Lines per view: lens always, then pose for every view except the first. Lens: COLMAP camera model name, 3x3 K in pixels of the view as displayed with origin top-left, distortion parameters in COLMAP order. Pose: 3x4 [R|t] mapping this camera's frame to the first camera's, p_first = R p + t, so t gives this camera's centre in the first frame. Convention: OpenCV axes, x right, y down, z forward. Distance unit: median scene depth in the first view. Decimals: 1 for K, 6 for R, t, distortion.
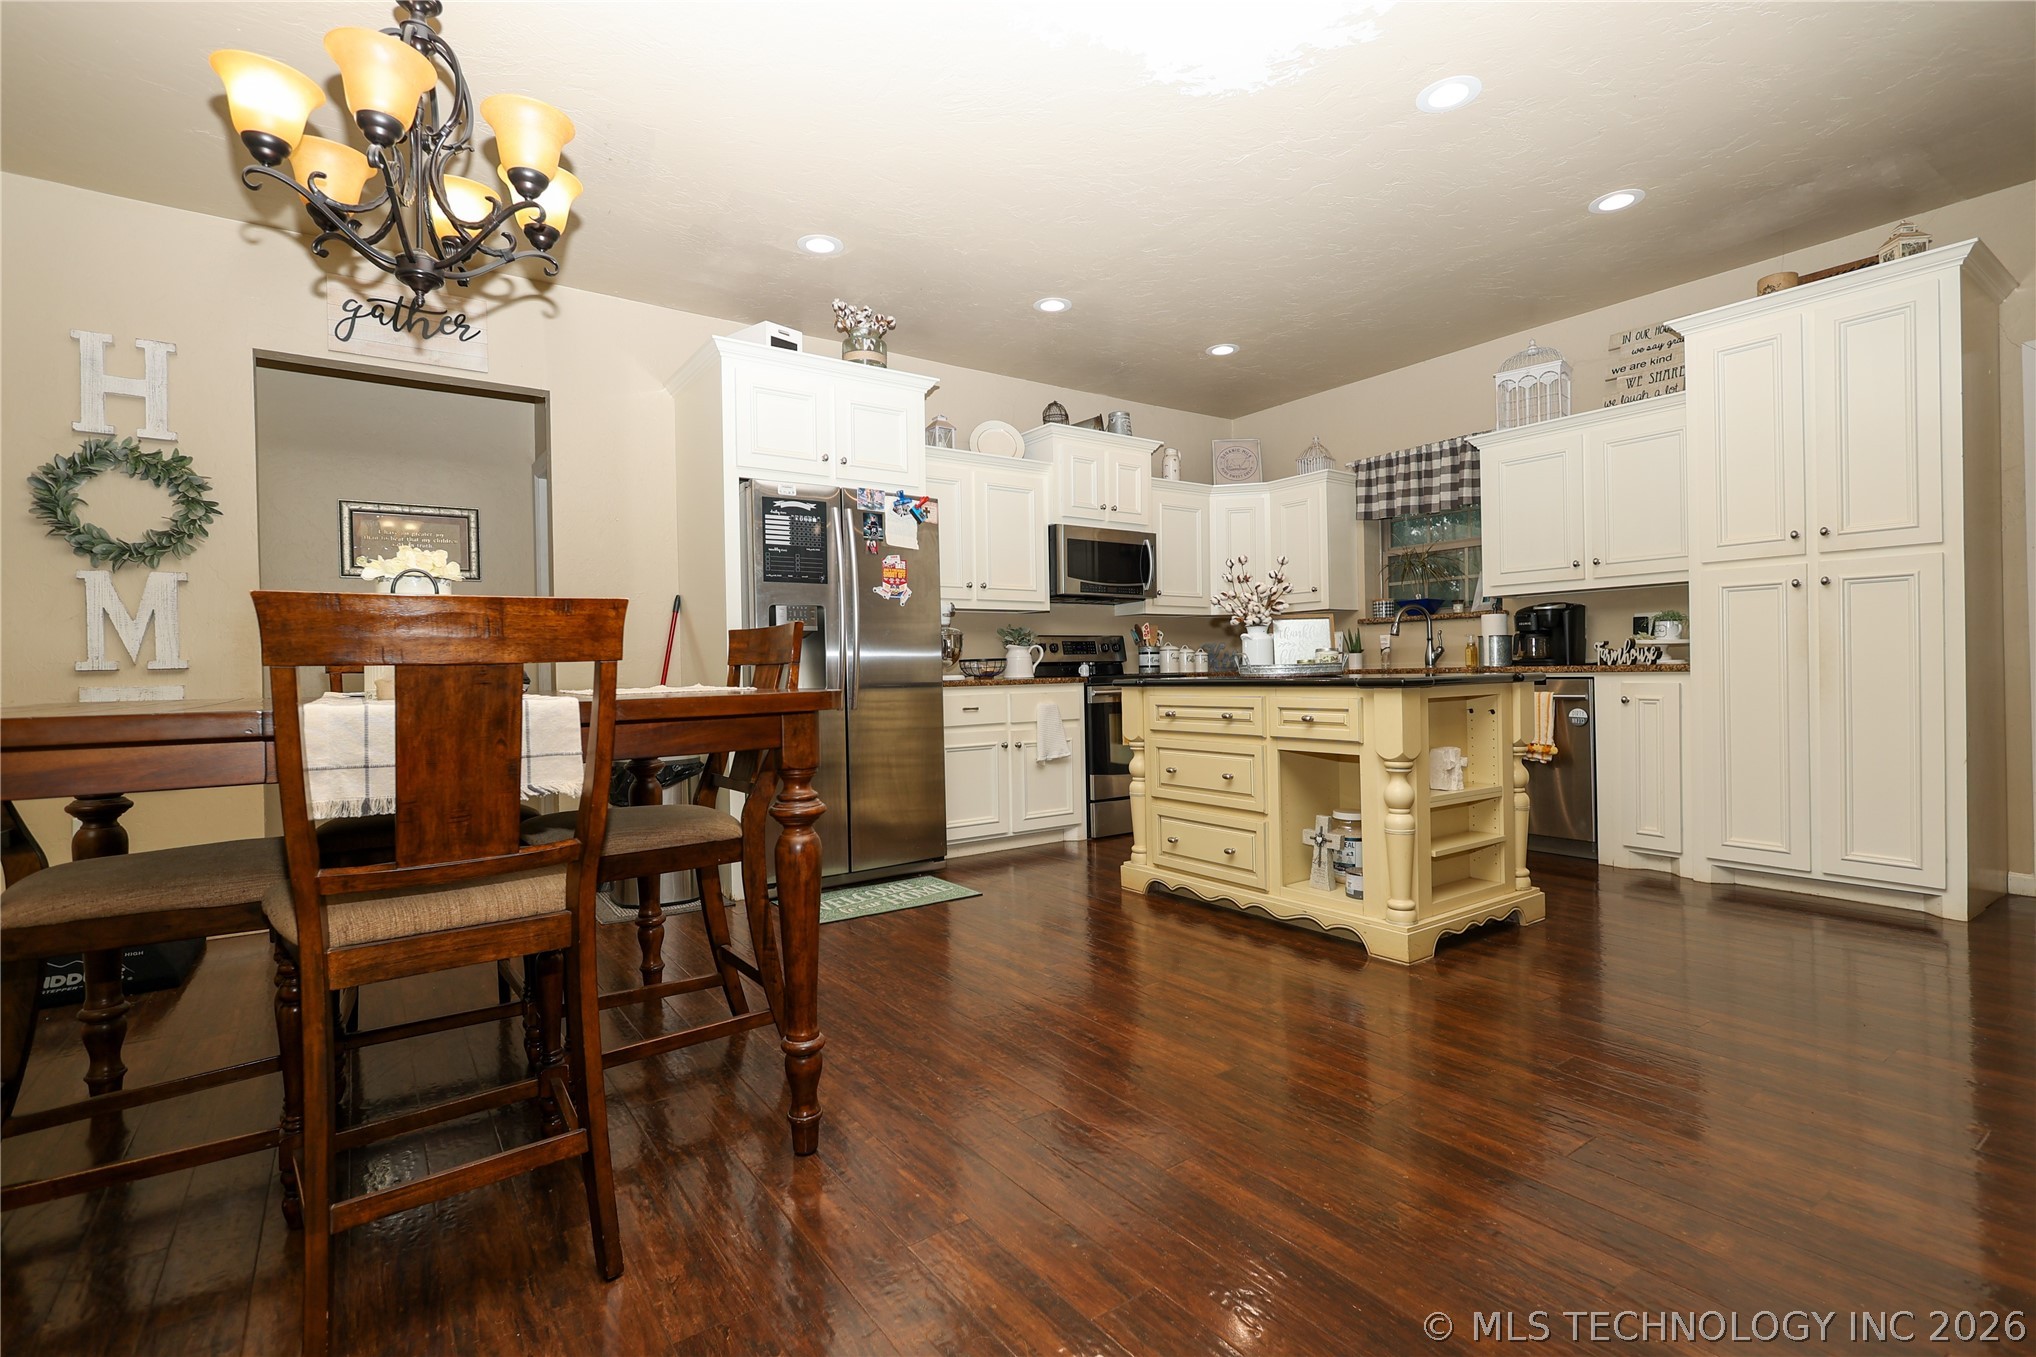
lens RADIAL K [[941.7, 0, 1018.0], [0, 941.7, 678.5], [0, 0, 1]] dist [-0.001015, -0.000642]
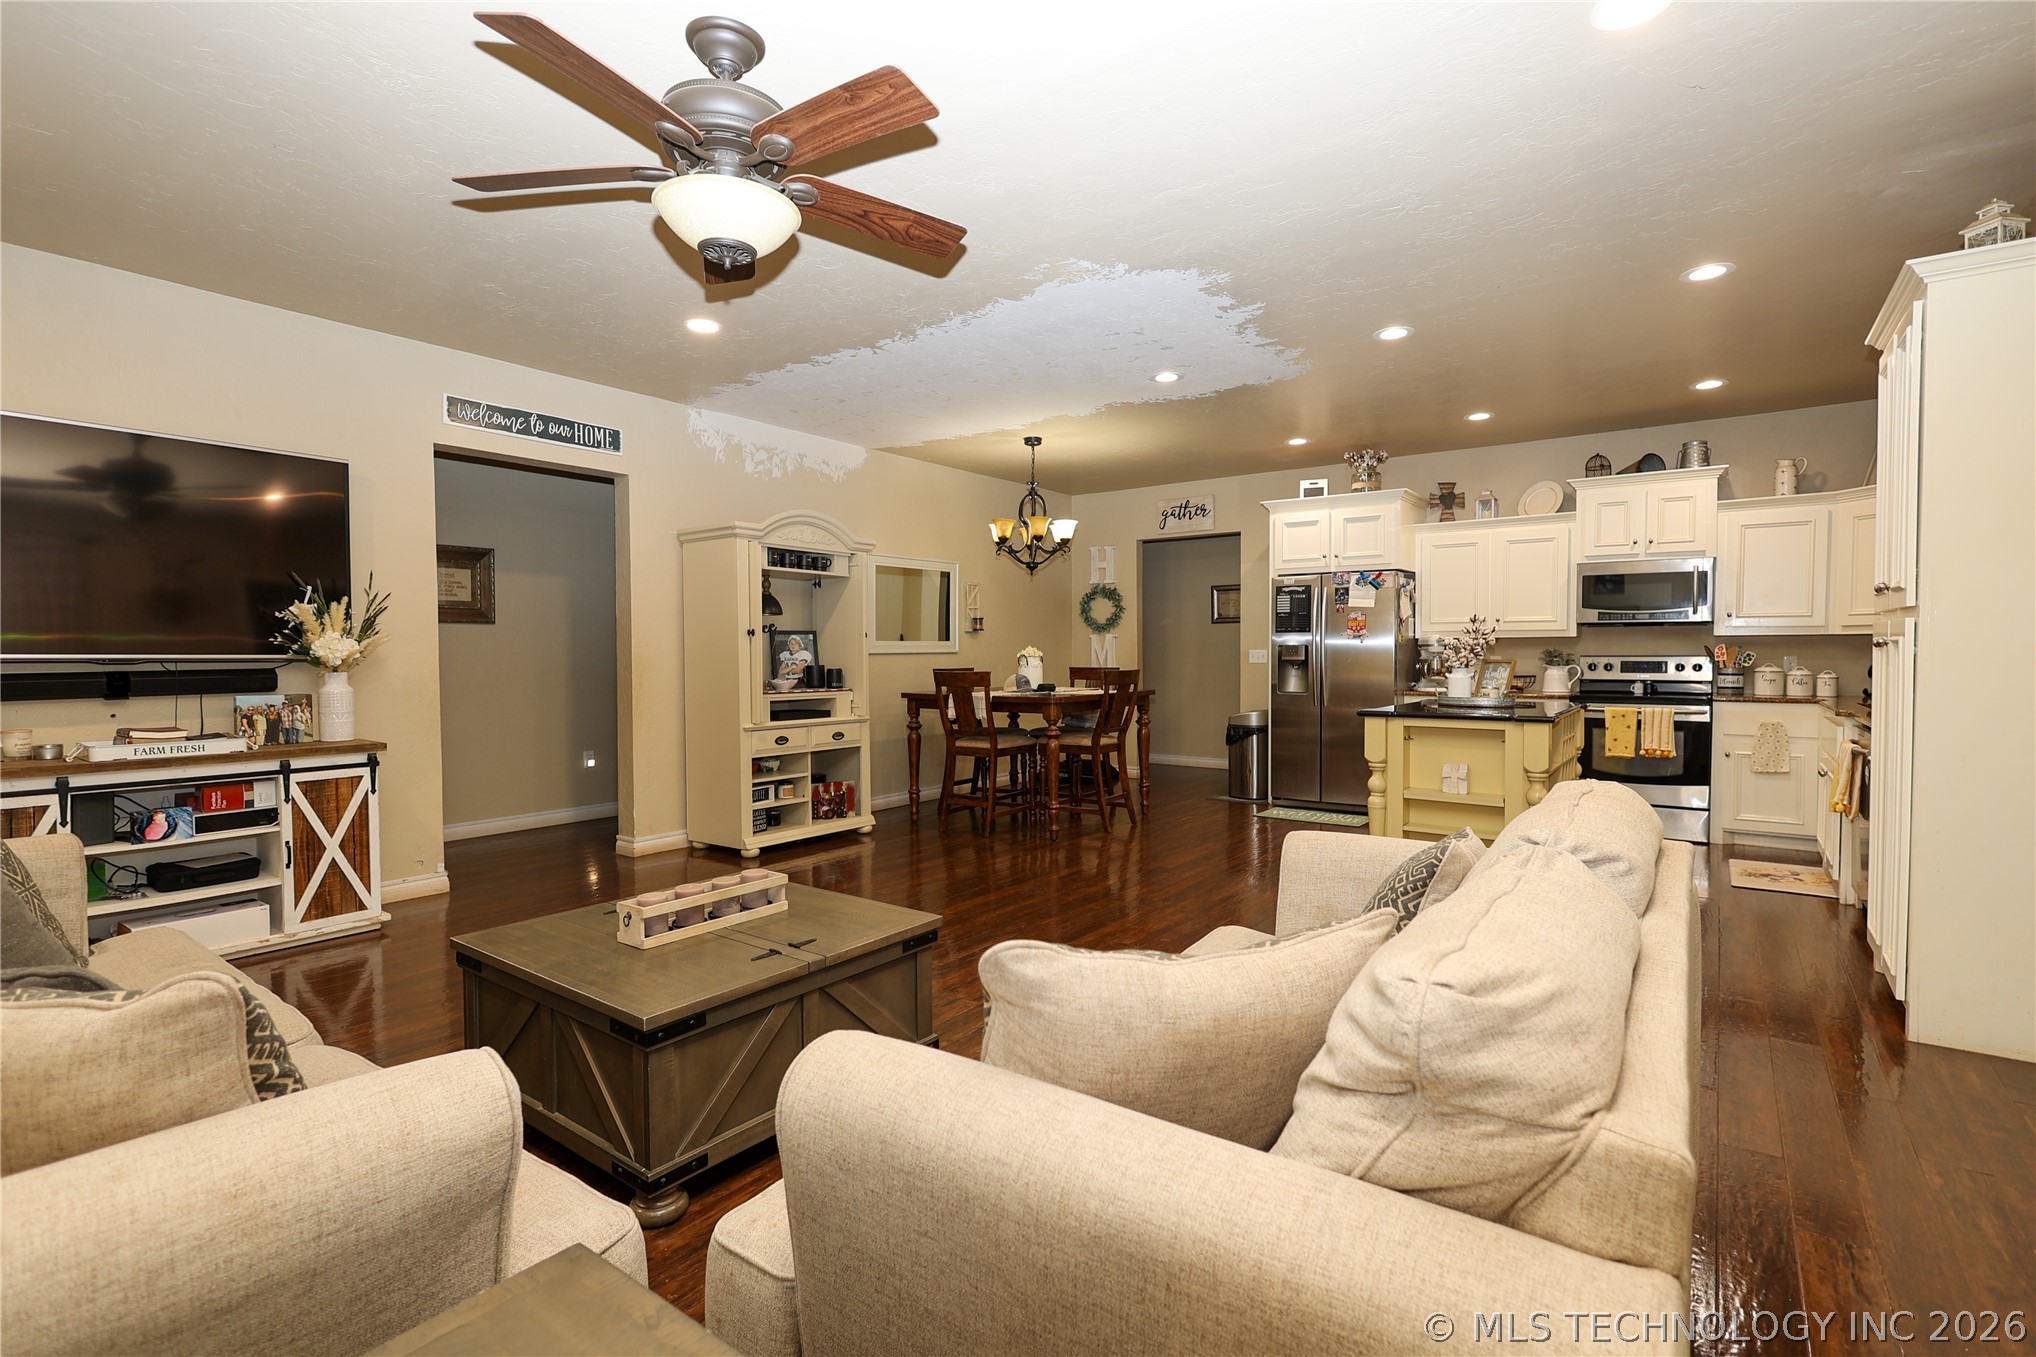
lens RADIAL K [[943.3, 0, 1018.0], [0, 943.3, 678.5], [0, 0, 1]] dist [-0.002044, -0.000354]
pose [[0.311021, 0.045791, -0.949299, 1.188143], [-0.010810, 0.998944, 0.044644, -0.081635], [0.950342, -0.003623, 0.311187, -0.044770]]
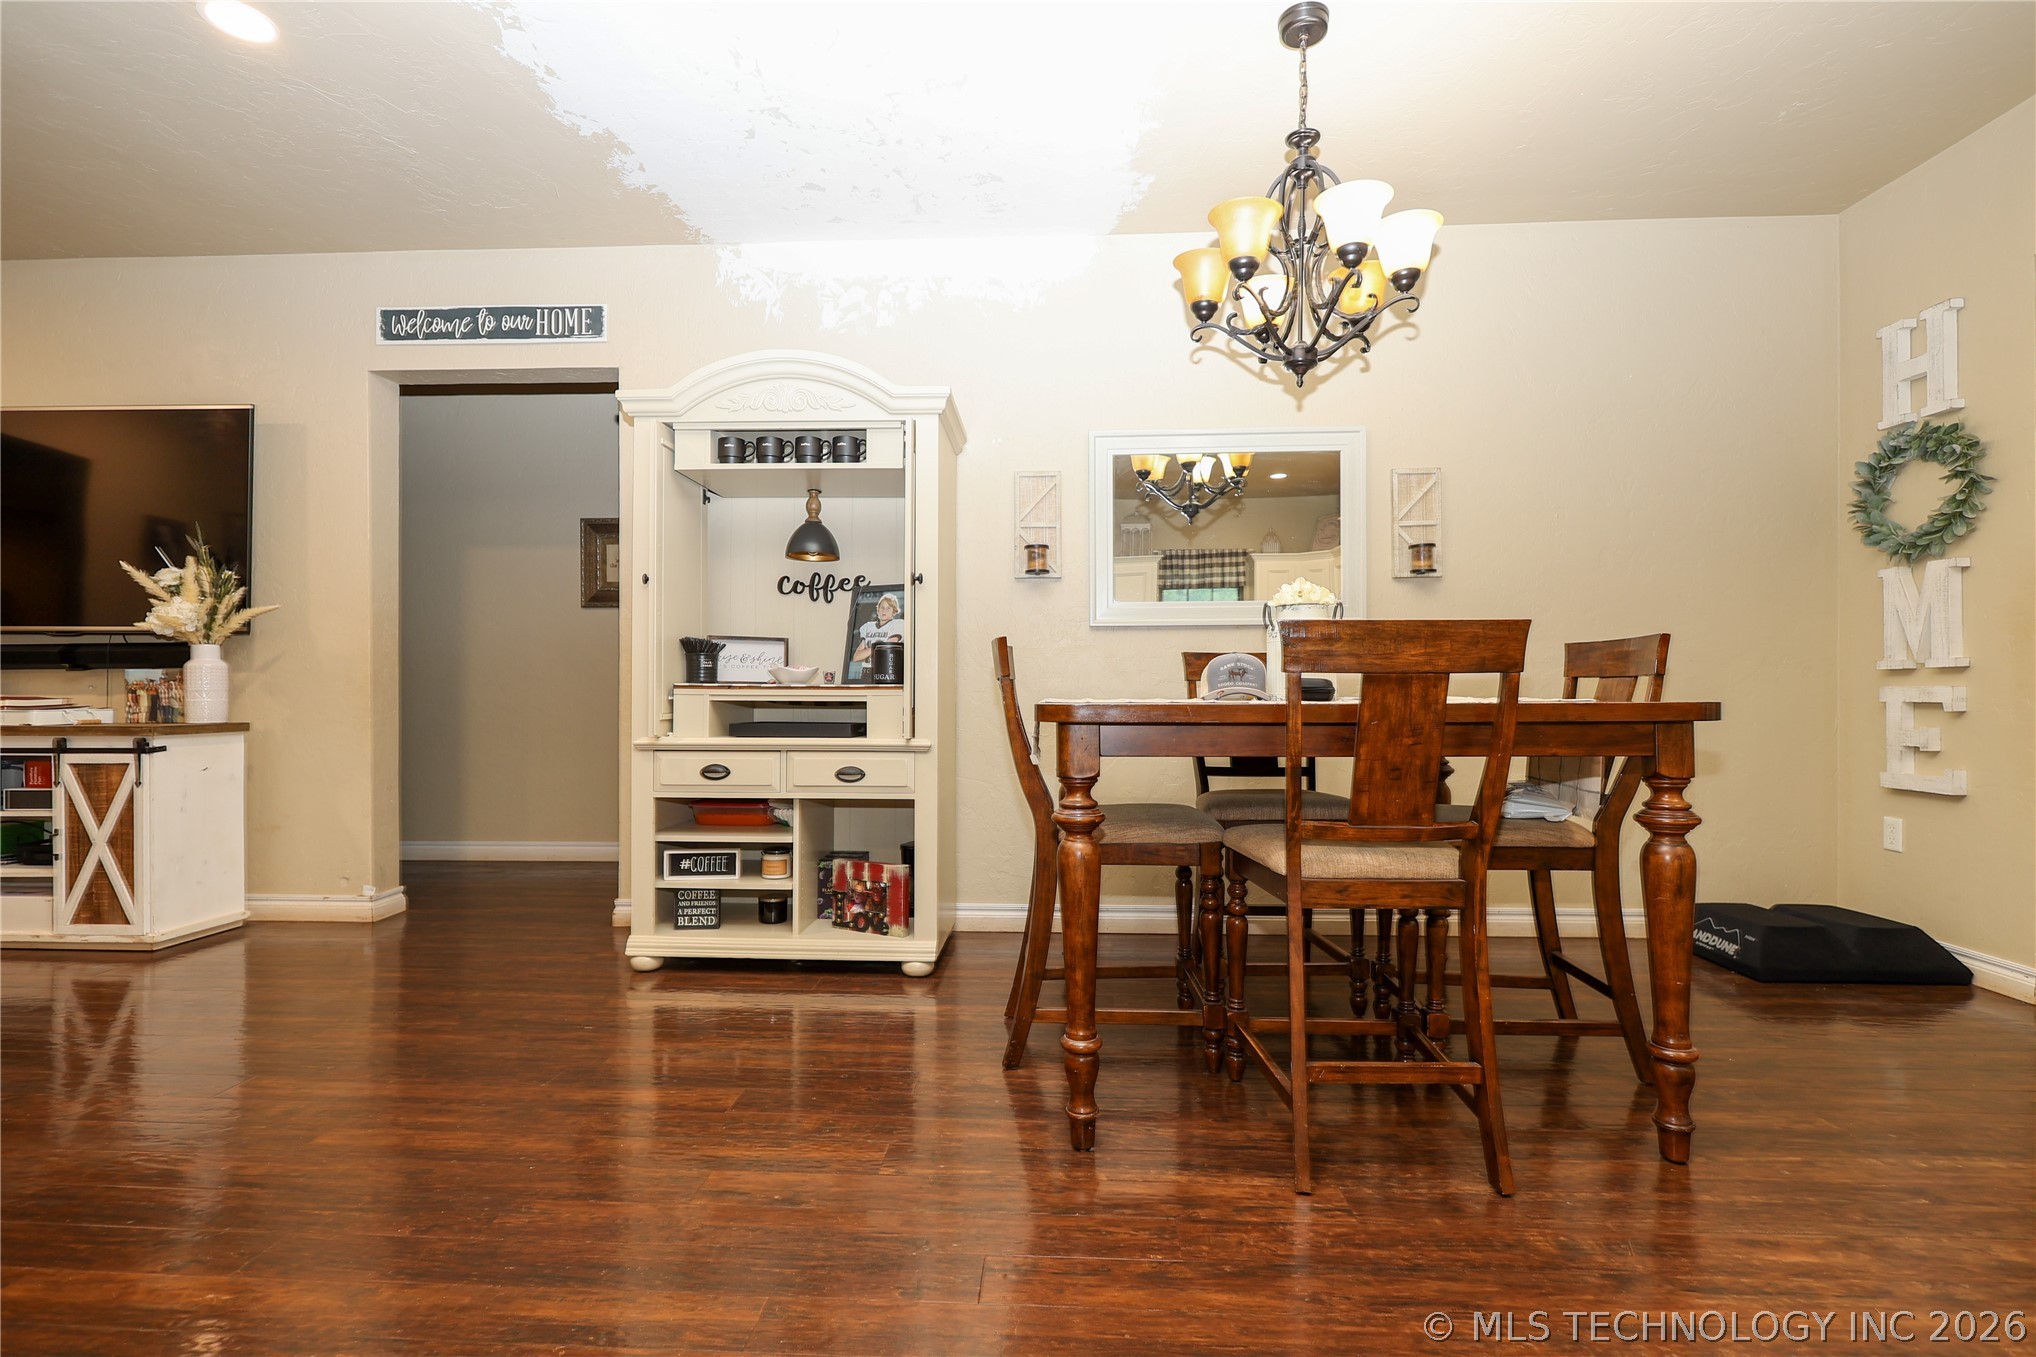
lens RADIAL K [[940.6, 0, 1023.9], [0, 940.6, 690.6], [0, 0, 1]] dist [-0.001423, -0.000005]
pose [[-0.617986, 0.019676, -0.785943, 0.267808], [0.006014, 0.999776, 0.020300, -0.009481], [0.786166, 0.007819, -0.617966, 0.686989]]
